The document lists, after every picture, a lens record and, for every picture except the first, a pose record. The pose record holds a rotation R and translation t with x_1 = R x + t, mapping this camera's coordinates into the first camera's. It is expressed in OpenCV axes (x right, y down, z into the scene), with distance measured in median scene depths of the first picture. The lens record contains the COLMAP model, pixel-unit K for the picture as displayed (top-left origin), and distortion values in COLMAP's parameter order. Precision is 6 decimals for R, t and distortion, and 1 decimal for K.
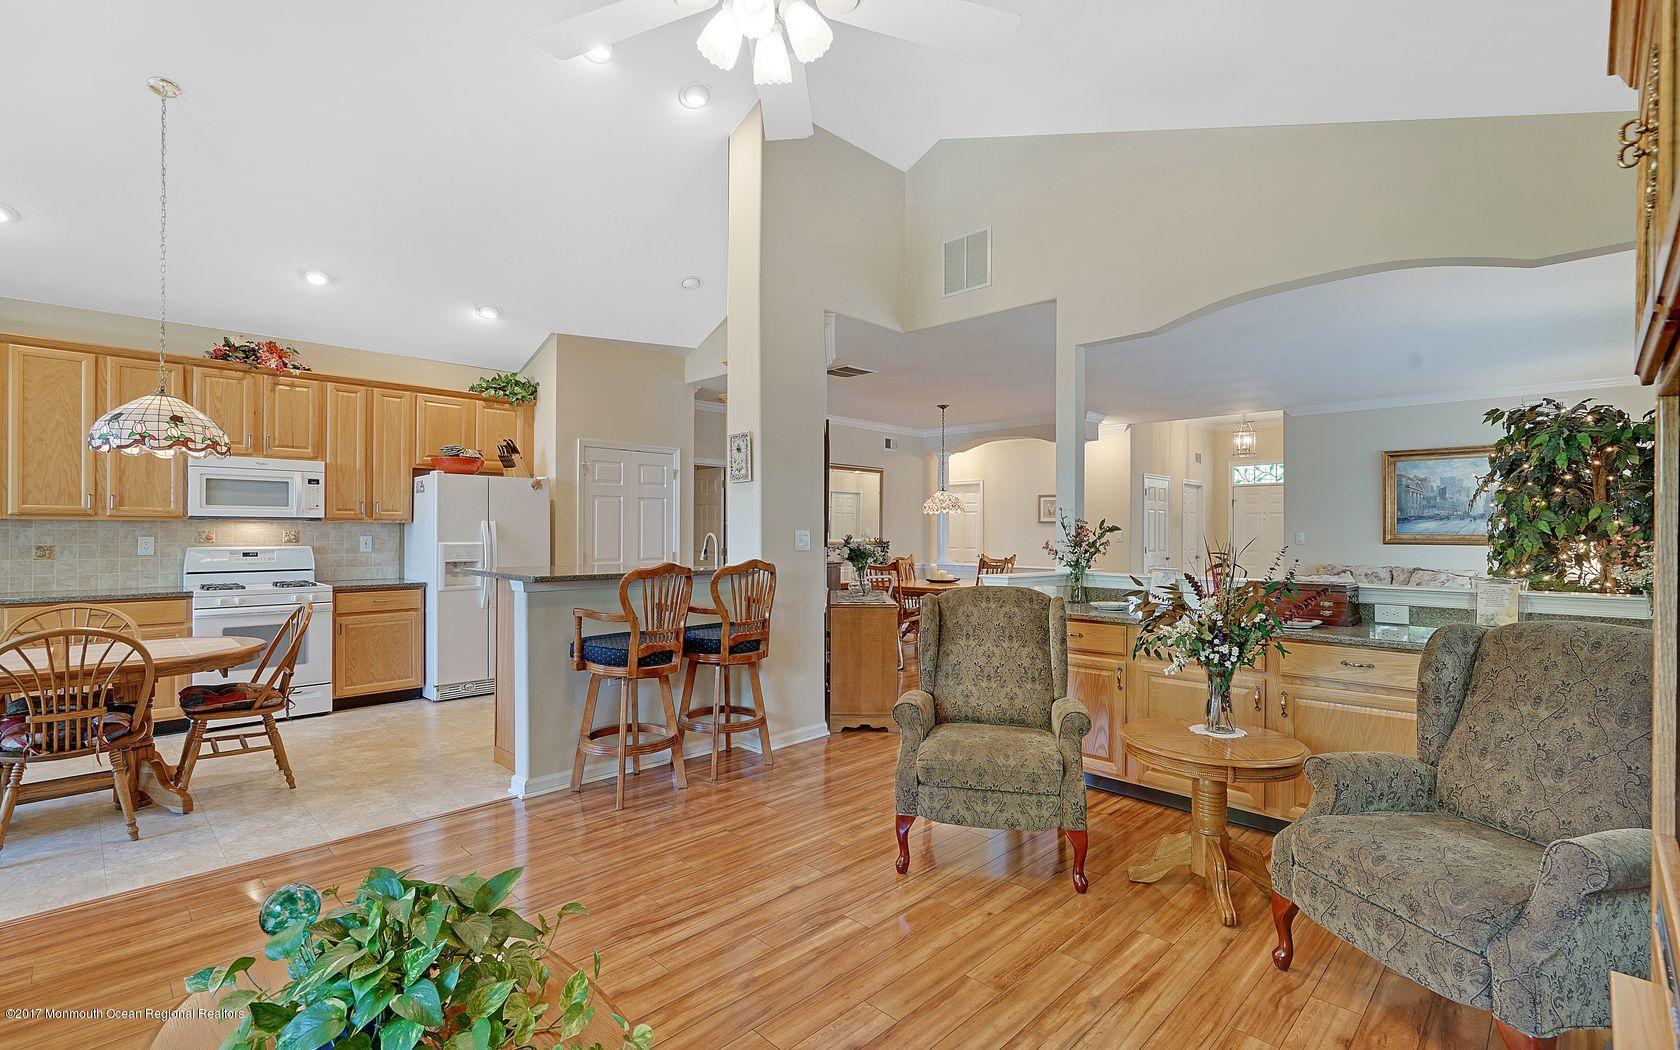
lens RADIAL K [[752.3, 0, 834.8], [0, 752.3, 530.5], [0, 0, 1]] dist [-0.002666, 0.001324]
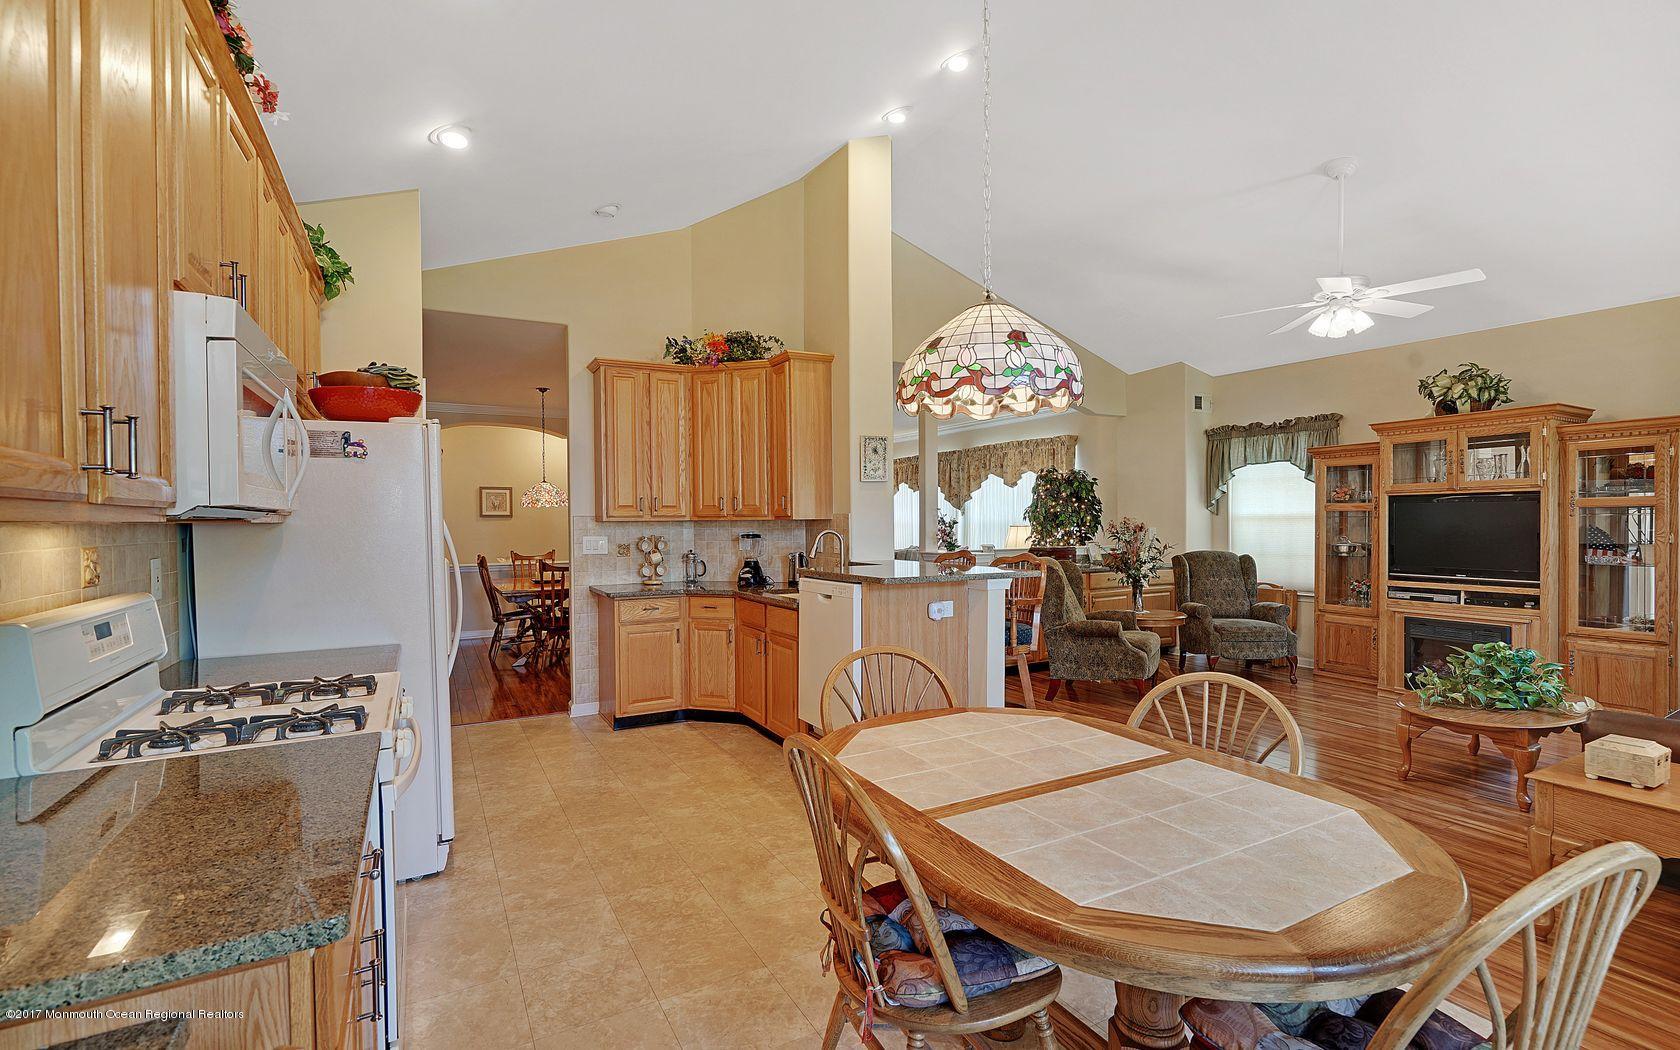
lens RADIAL K [[752.3, 0, 834.8], [0, 752.3, 530.5], [0, 0, 1]] dist [-0.002666, 0.001324]
pose [[0.286299, -0.018518, 0.957961, -1.056712], [0.007084, 0.999827, 0.017211, -0.013070], [-0.958114, 0.001859, 0.286380, 0.671307]]
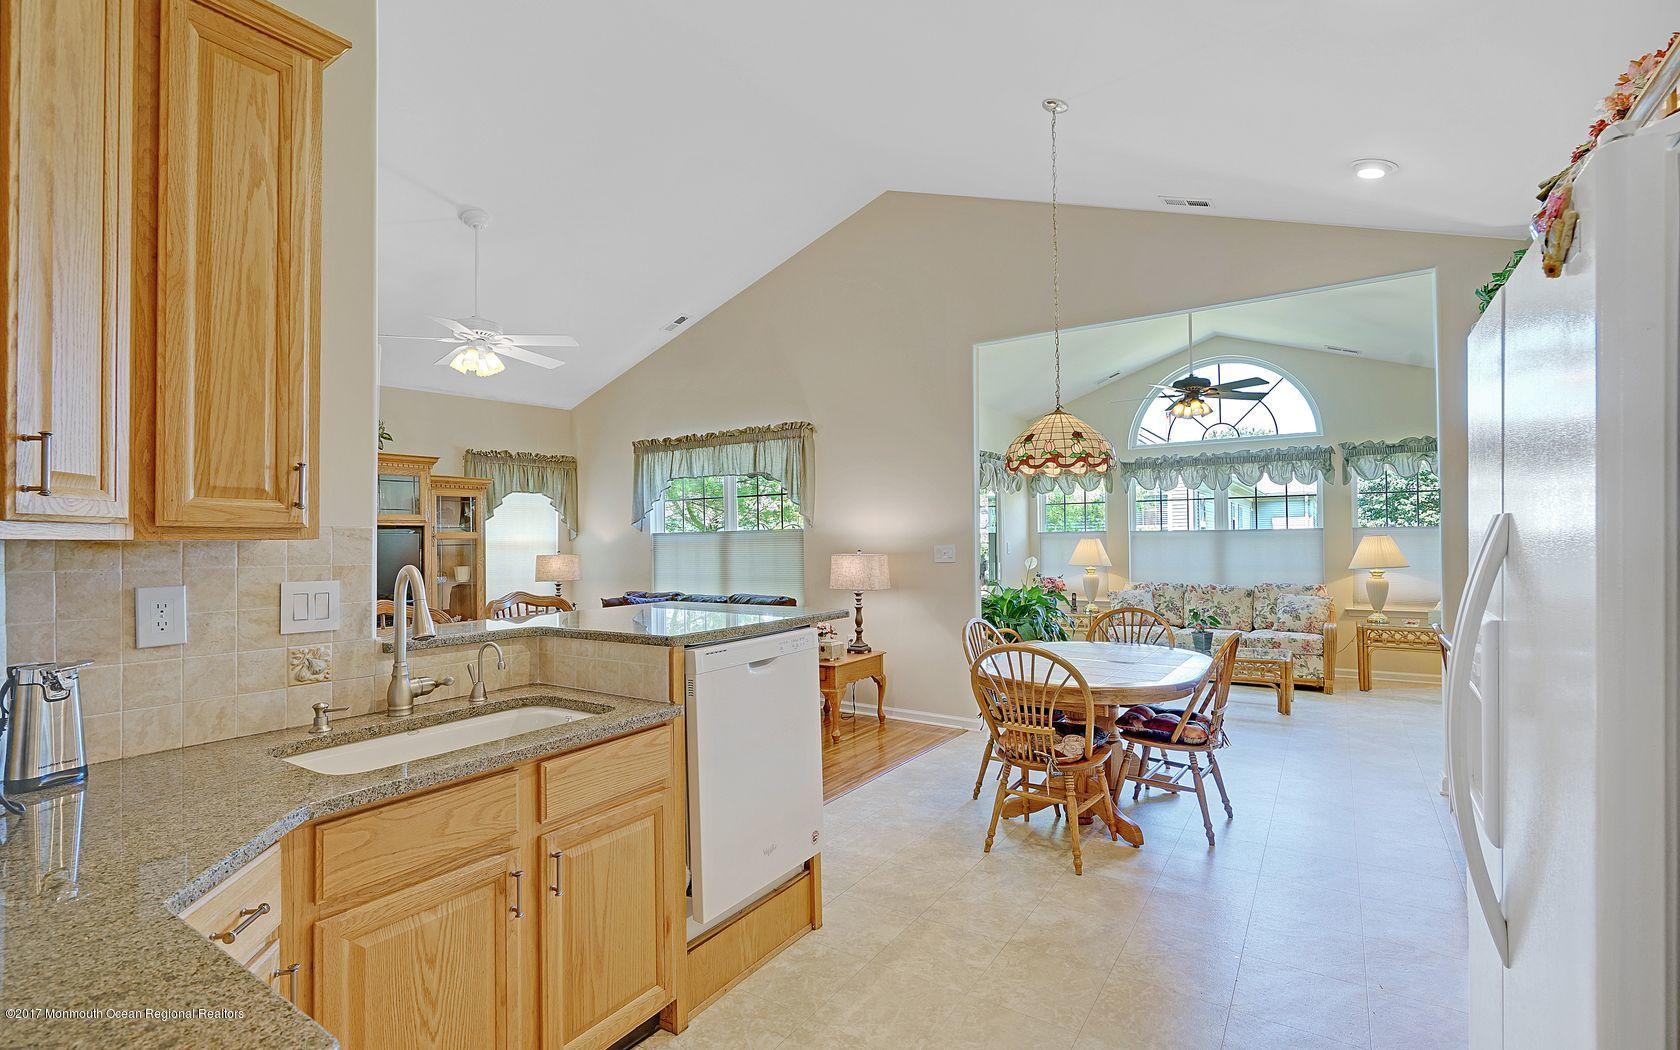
lens RADIAL K [[752.3, 0, 834.8], [0, 752.3, 530.5], [0, 0, 1]] dist [-0.002666, 0.001324]
pose [[-0.981463, 0.004390, -0.191600, -0.290267], [0.008063, 0.999798, -0.018398, -0.006956], [0.191481, -0.019602, -0.981301, 1.358070]]
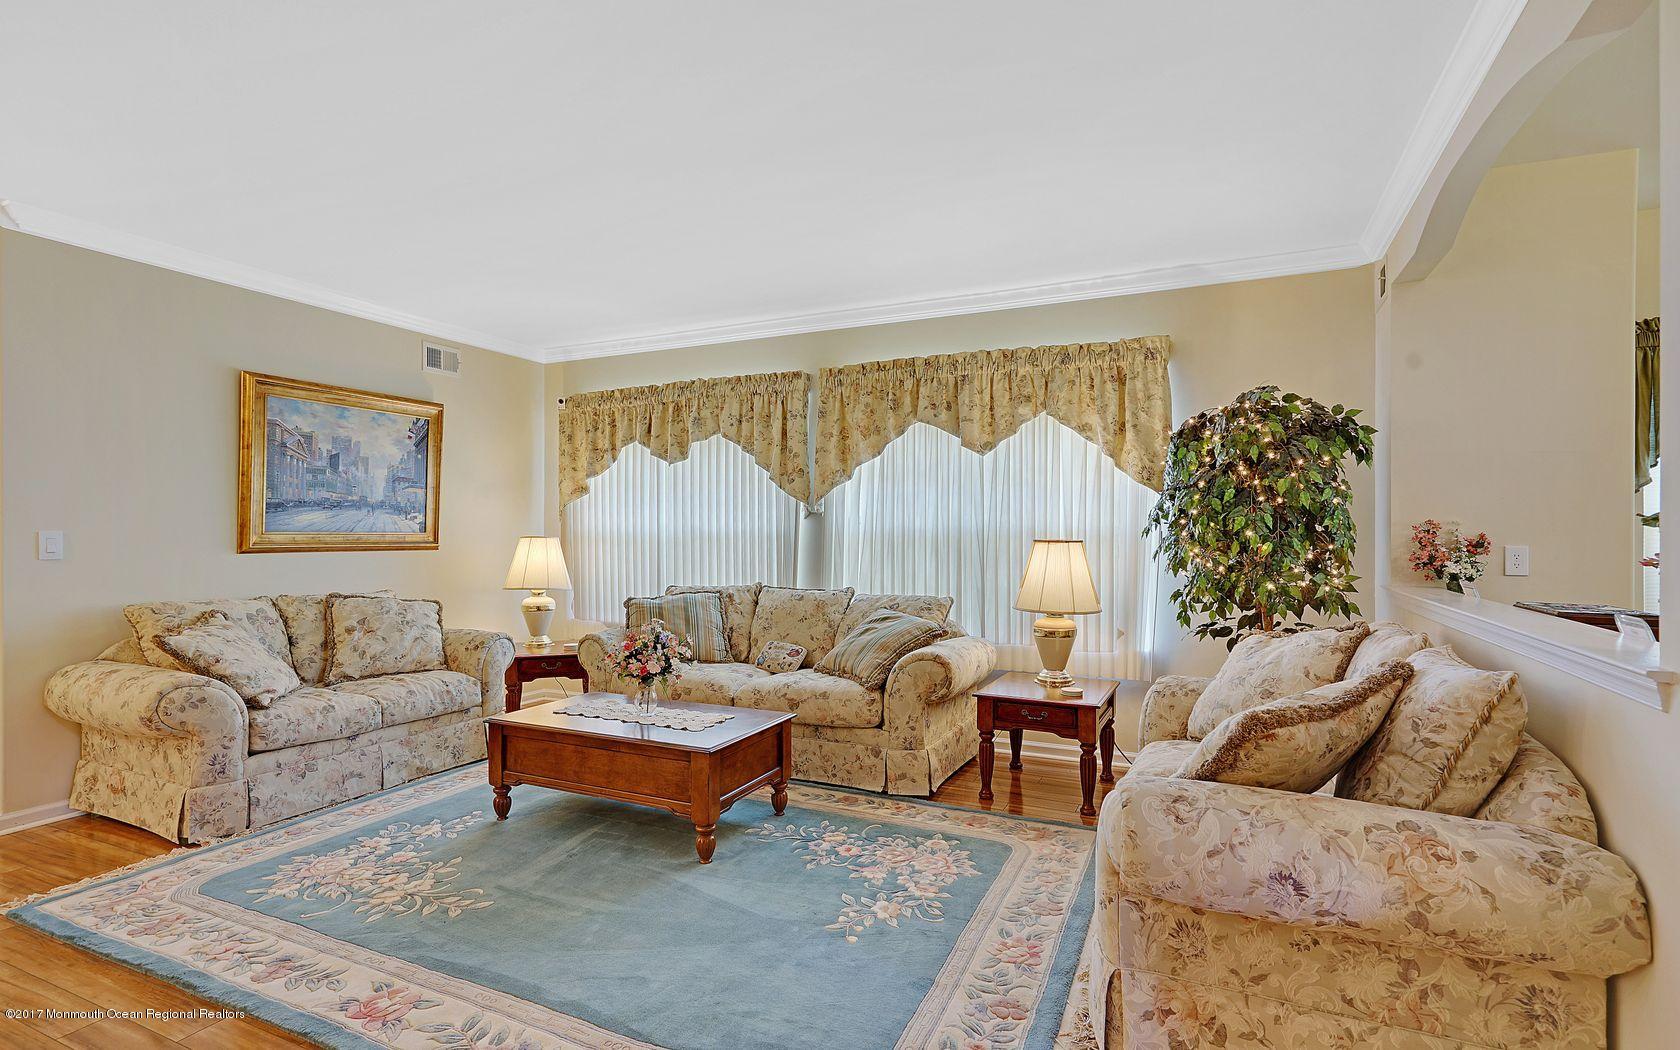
lens RADIAL K [[810.0, 0, 840.0], [0, 810.0, 525.0], [0, 0, 1]] dist [-0.001291, 0.000332]
pose [[-0.335818, 0.007841, 0.941894, 0.123524], [-0.006756, 0.999920, -0.010733, 0.003855], [-0.941903, -0.009967, -0.335738, 1.254278]]
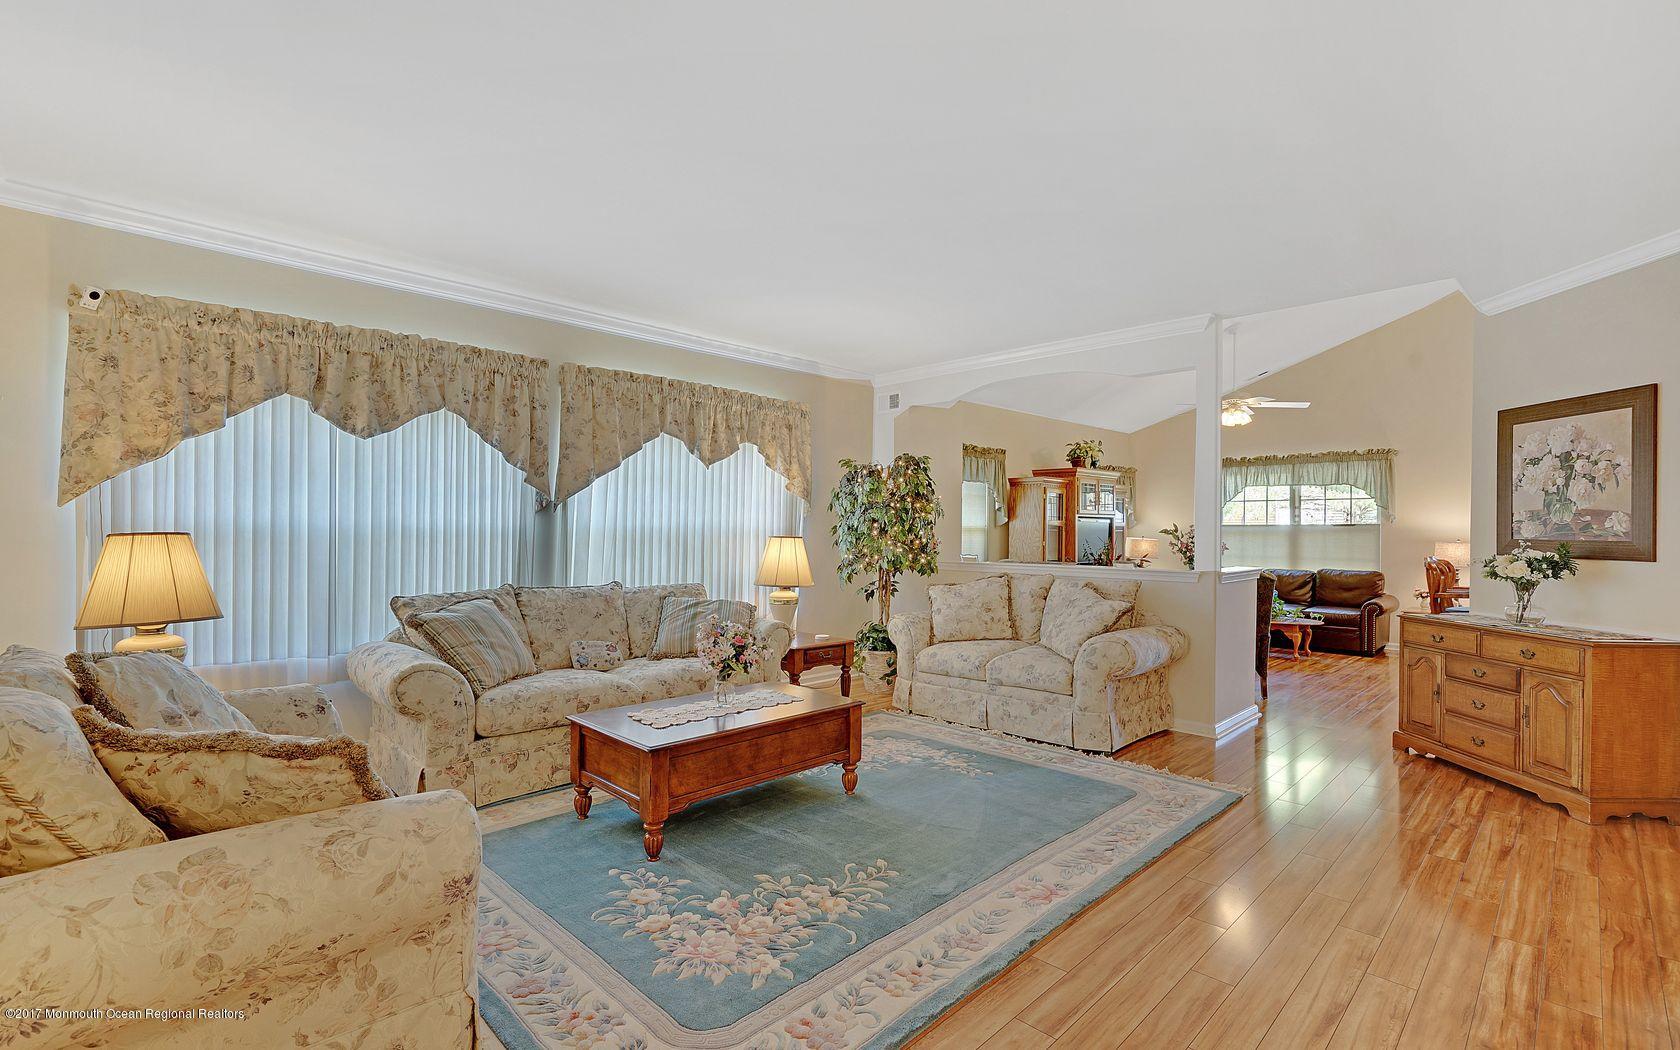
lens RADIAL K [[752.3, 0, 834.8], [0, 752.3, 530.5], [0, 0, 1]] dist [-0.002666, 0.001324]
pose [[-0.999928, -0.011006, 0.004695, 0.755753], [-0.011033, 0.999922, -0.005771, 0.005970], [-0.004631, -0.005822, -0.999972, 1.869546]]
